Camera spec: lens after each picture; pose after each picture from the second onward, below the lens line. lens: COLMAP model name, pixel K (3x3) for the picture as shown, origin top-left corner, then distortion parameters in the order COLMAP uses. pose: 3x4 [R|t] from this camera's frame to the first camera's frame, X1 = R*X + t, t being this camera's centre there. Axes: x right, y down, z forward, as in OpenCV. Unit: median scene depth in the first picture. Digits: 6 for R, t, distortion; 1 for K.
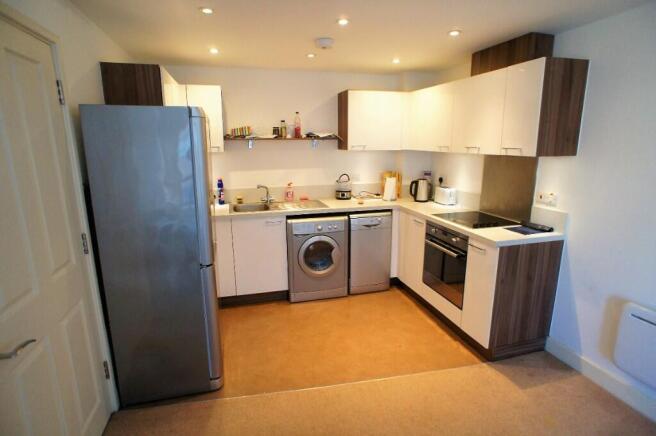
lens RADIAL K [[353.1, 0, 344.2], [0, 353.1, 218.8], [0, 0, 1]] dist [-0.076134, 0.000350]
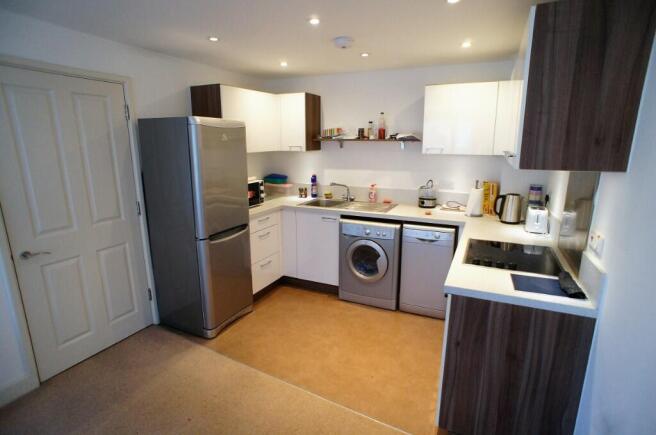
lens RADIAL K [[353.1, 0, 344.2], [0, 353.1, 218.3], [0, 0, 1]] dist [-0.076134, 0.000350]
pose [[0.749585, 0.147616, -0.645238, 0.491275], [-0.146638, 0.987627, 0.055595, -0.054563], [0.645461, 0.052943, 0.761956, 0.210242]]
